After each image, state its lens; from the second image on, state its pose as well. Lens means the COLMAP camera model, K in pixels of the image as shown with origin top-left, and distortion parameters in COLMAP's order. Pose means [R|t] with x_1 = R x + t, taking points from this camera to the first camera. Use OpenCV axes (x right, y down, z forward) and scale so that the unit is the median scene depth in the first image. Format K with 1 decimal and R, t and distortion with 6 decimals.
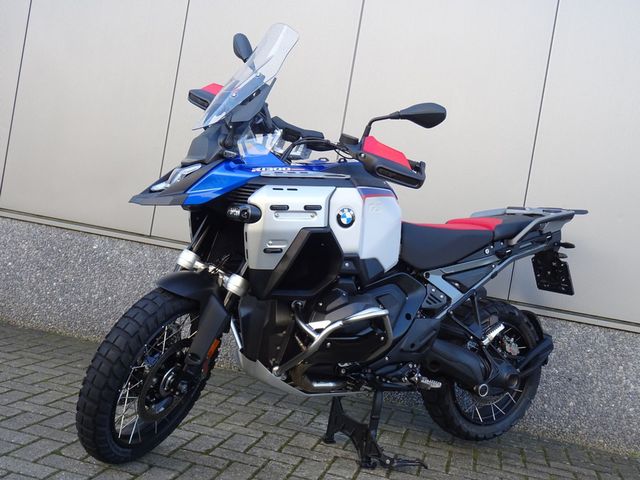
lens RADIAL K [[746.8, 0, 321.9], [0, 746.8, 241.5], [0, 0, 1]] dist [-0.058206, 0.000000]
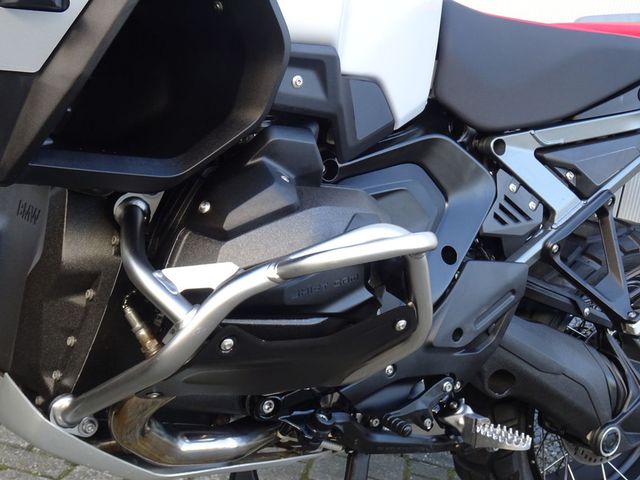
lens RADIAL K [[988.1, 0, 319.3], [0, 988.1, 241.4], [0, 0, 1]] dist [-0.029970, 0.000000]
pose [[0.994716, 0.033459, 0.097062, 0.005089], [-0.042720, 0.994564, 0.094958, 0.052885], [-0.093357, -0.098603, 0.990738, 0.548660]]
